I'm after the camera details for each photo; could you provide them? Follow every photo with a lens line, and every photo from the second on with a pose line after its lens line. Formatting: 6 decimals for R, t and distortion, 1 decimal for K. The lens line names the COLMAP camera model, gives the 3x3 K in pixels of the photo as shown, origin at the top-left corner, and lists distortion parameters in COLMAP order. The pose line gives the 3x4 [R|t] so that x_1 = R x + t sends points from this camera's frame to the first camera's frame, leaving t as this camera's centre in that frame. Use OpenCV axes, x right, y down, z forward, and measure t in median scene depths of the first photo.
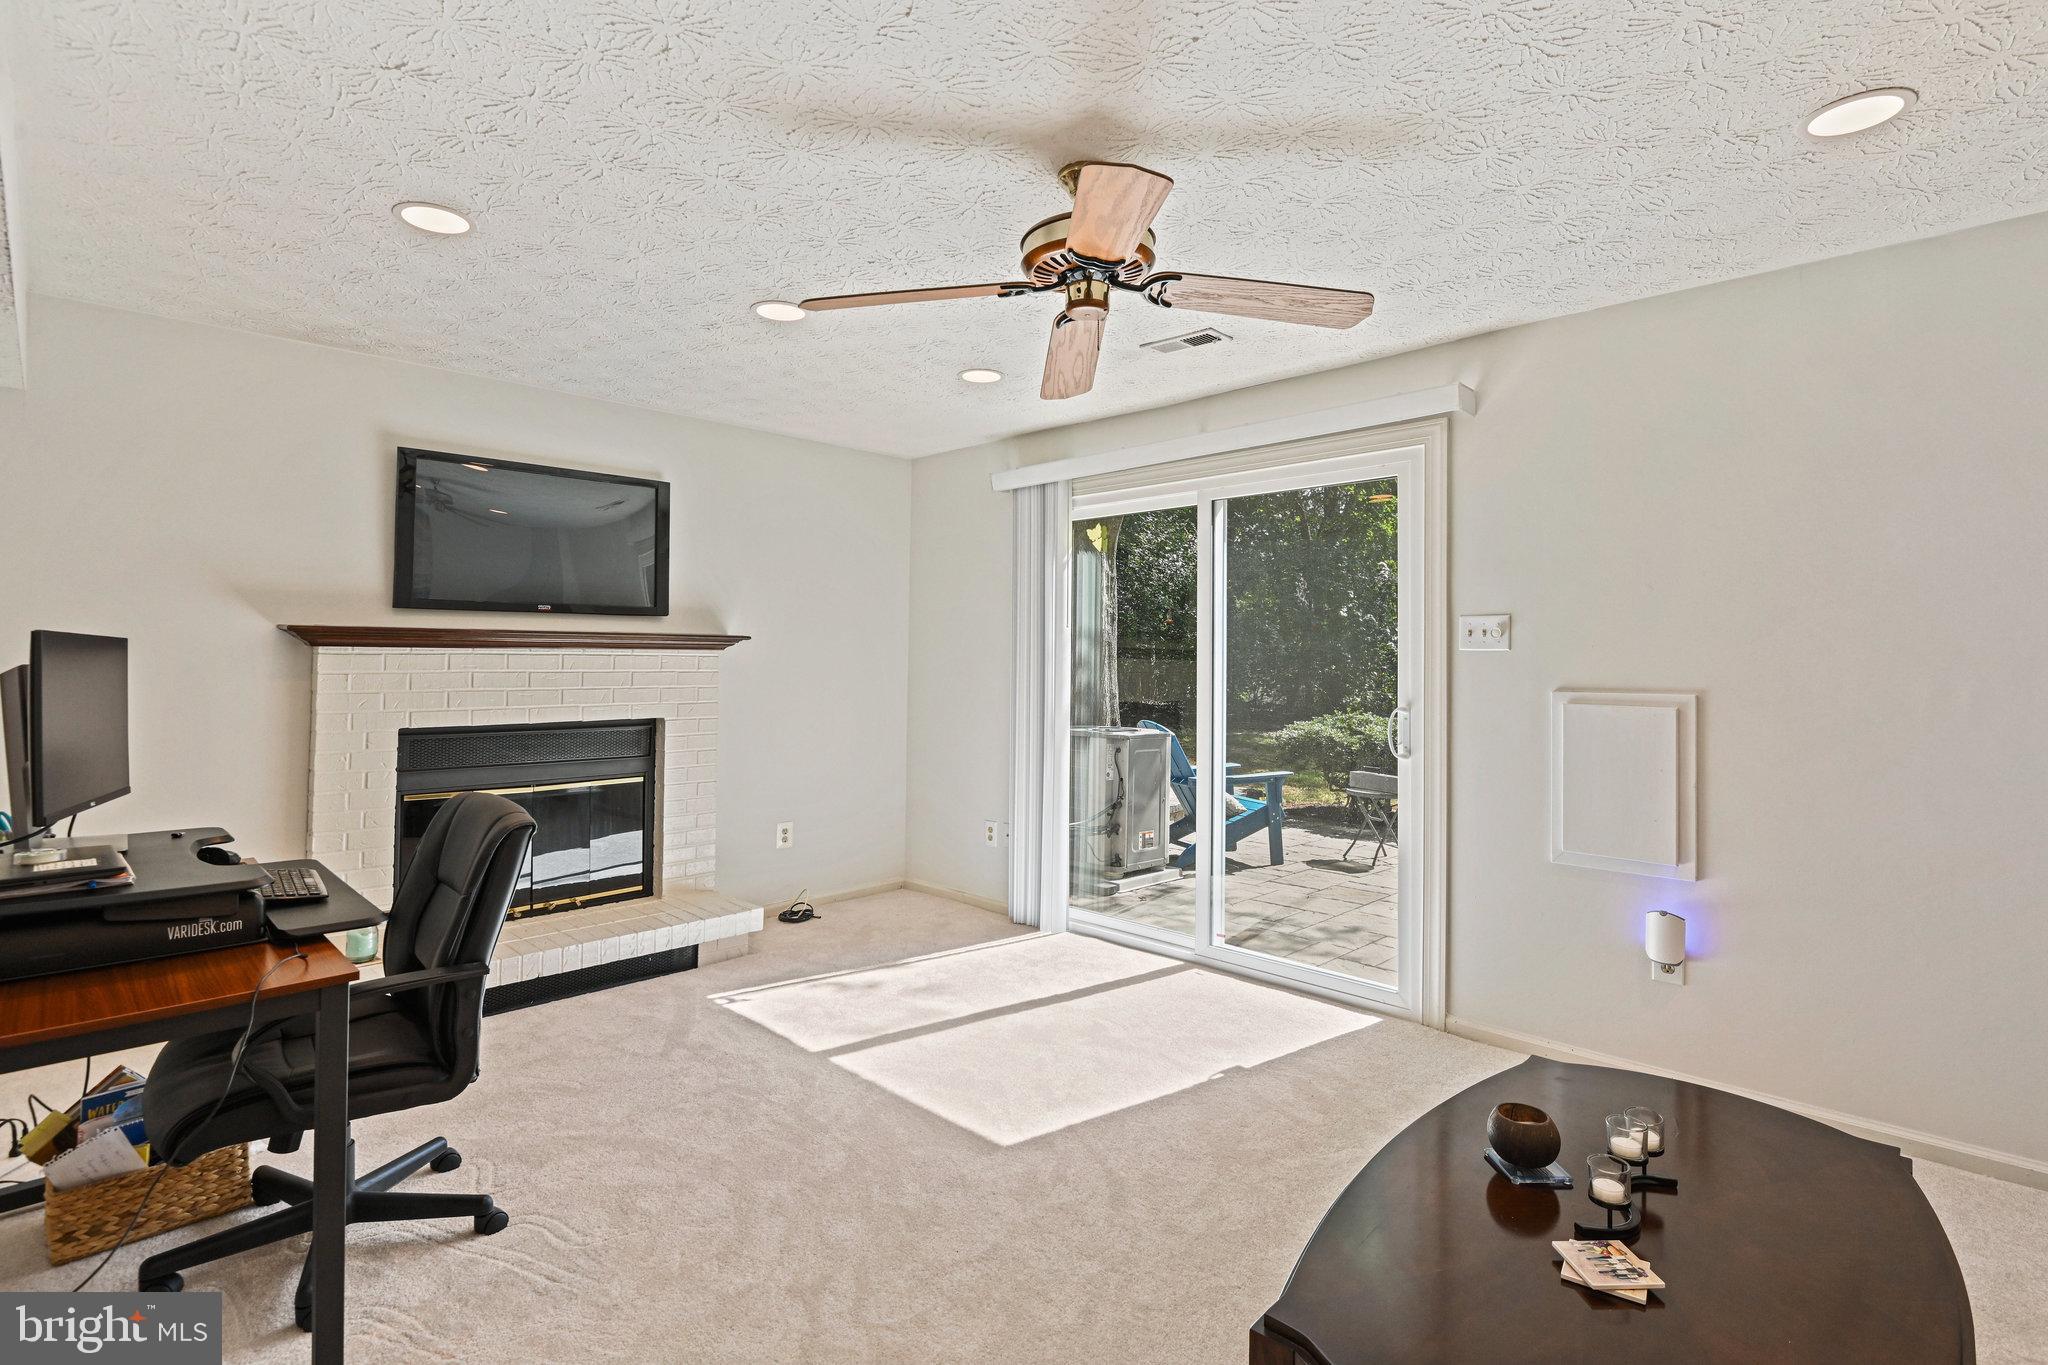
lens RADIAL K [[963.1, 0, 1028.0], [0, 963.1, 639.6], [0, 0, 1]] dist [-0.018478, 0.000147]
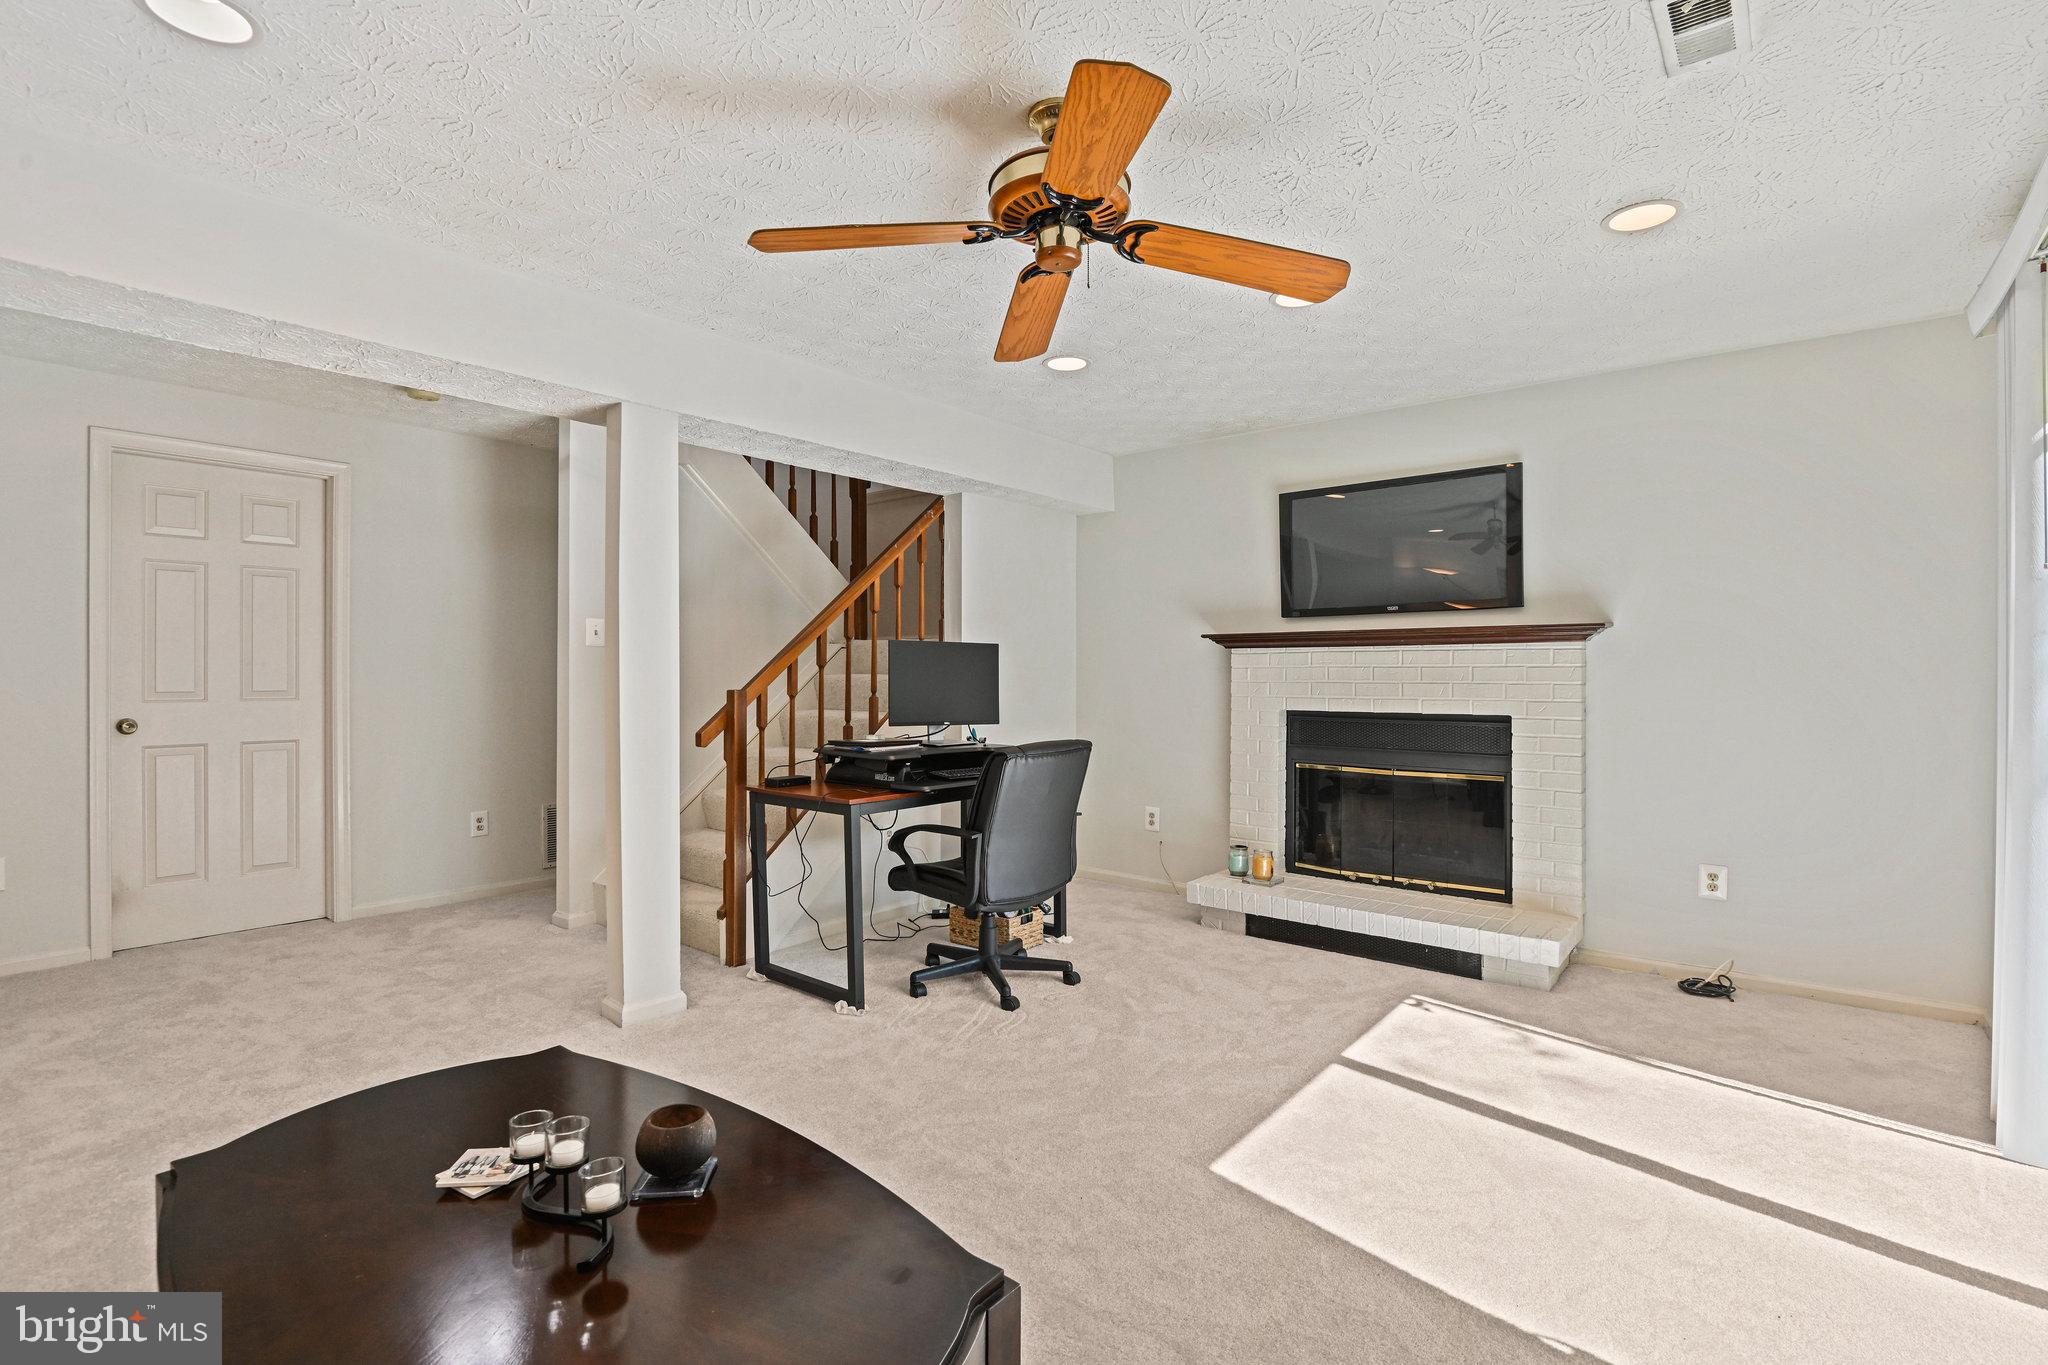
lens RADIAL K [[957.0, 0, 1029.9], [0, 957.0, 680.6], [0, 0, 1]] dist [-0.018074, -0.000470]
pose [[0.095590, 0.001802, -0.995419, 0.603971], [0.018990, 0.999813, 0.003633, 0.041448], [0.995240, -0.019251, 0.095538, 0.531129]]
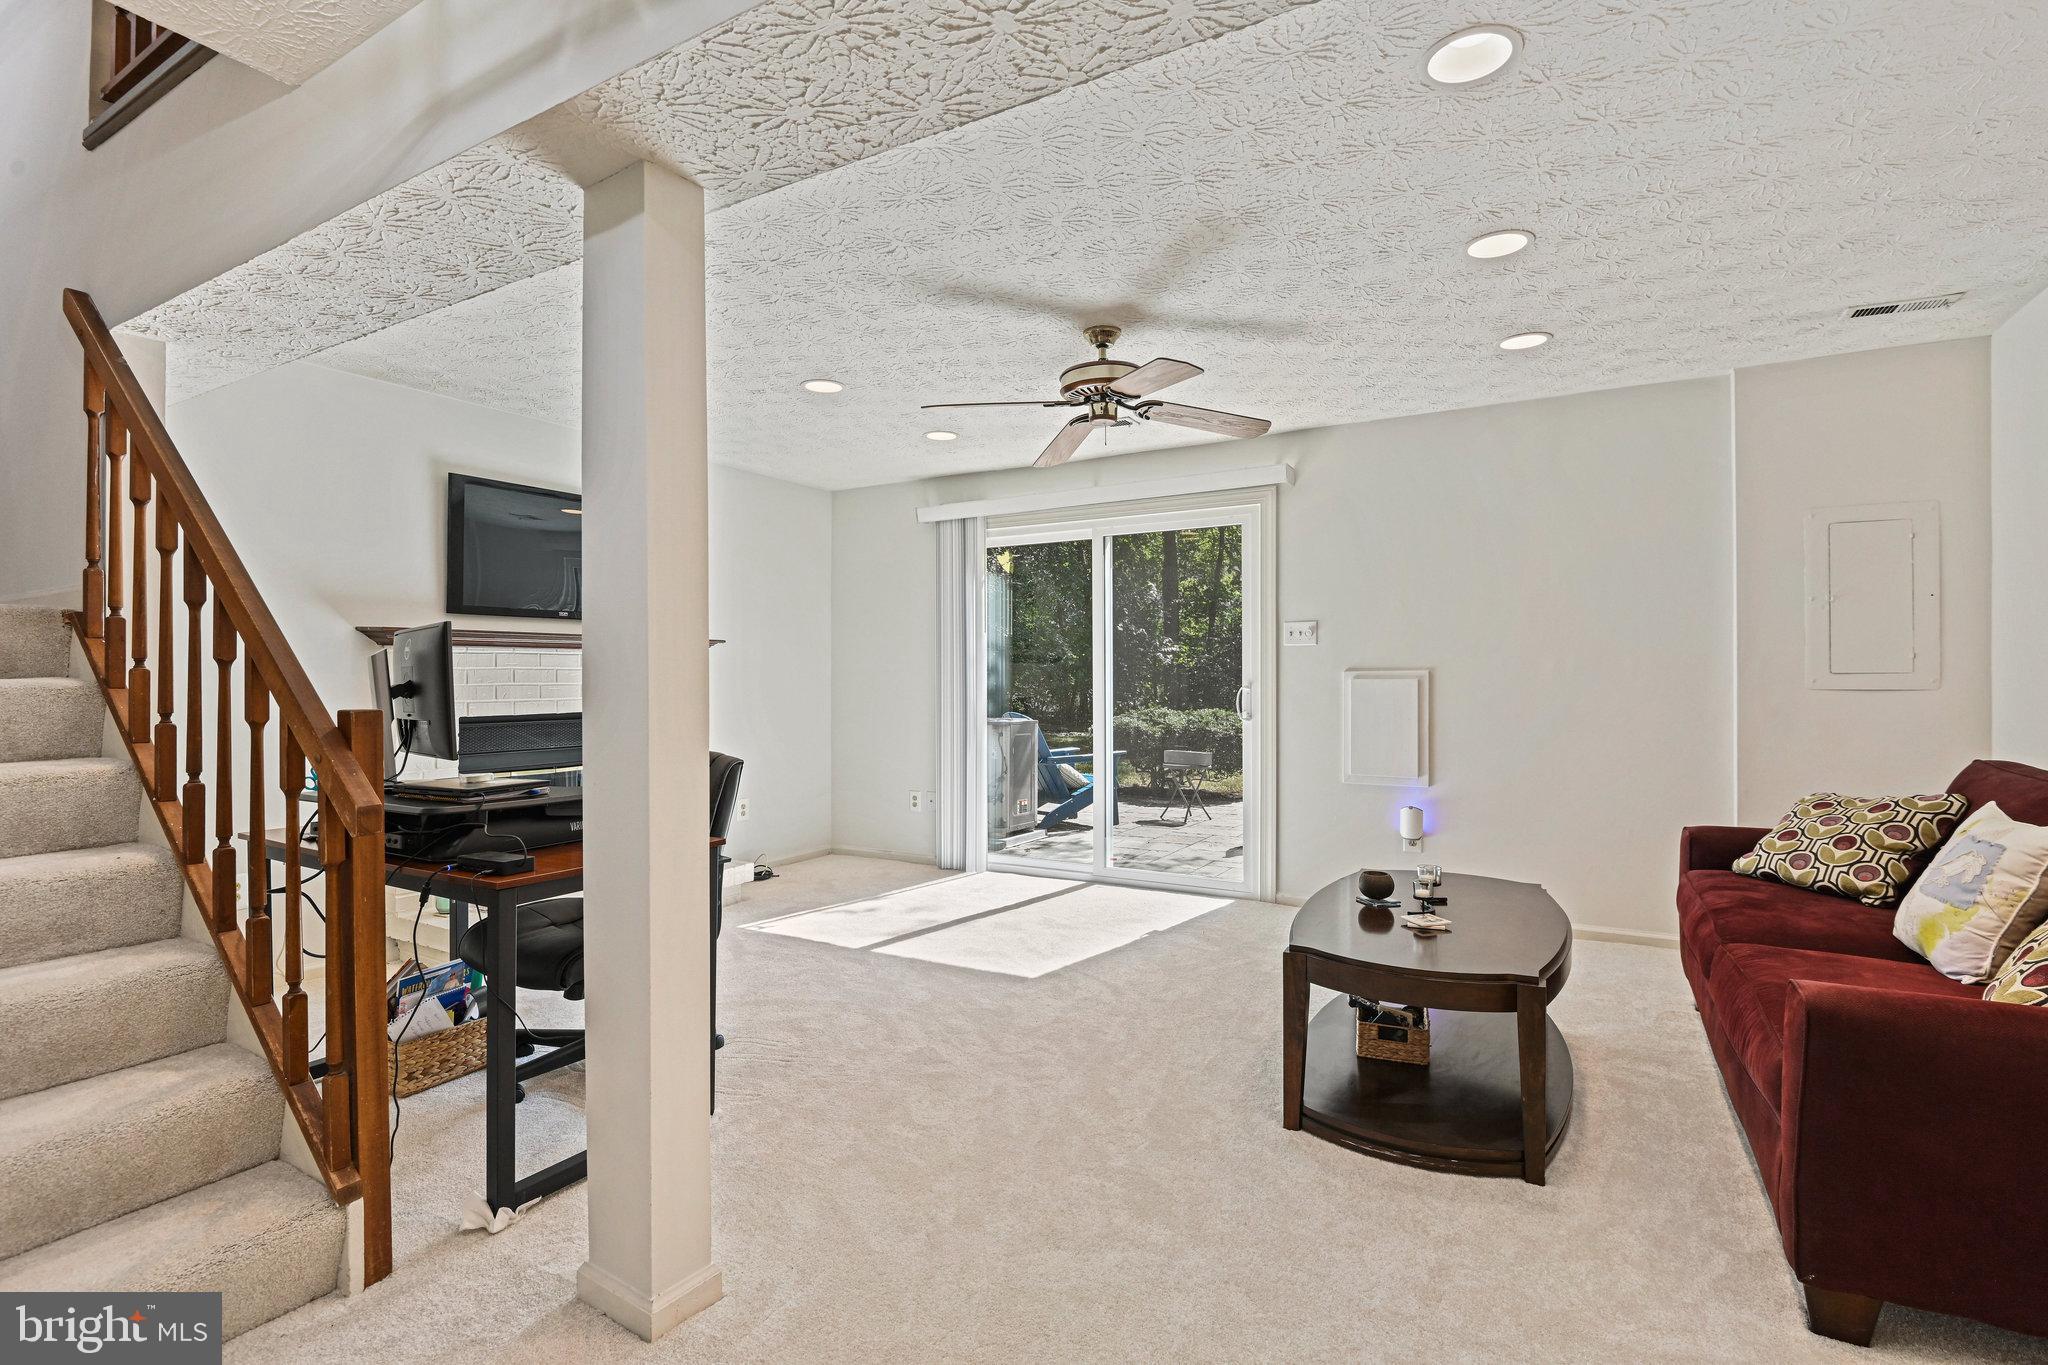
lens RADIAL K [[957.0, 0, 1029.9], [0, 957.0, 680.6], [0, 0, 1]] dist [-0.018074, -0.000470]
pose [[0.966493, -0.013699, 0.256329, -0.282387], [0.007344, 0.999642, 0.025732, 0.022644], [-0.256589, -0.022987, 0.966247, -0.295998]]
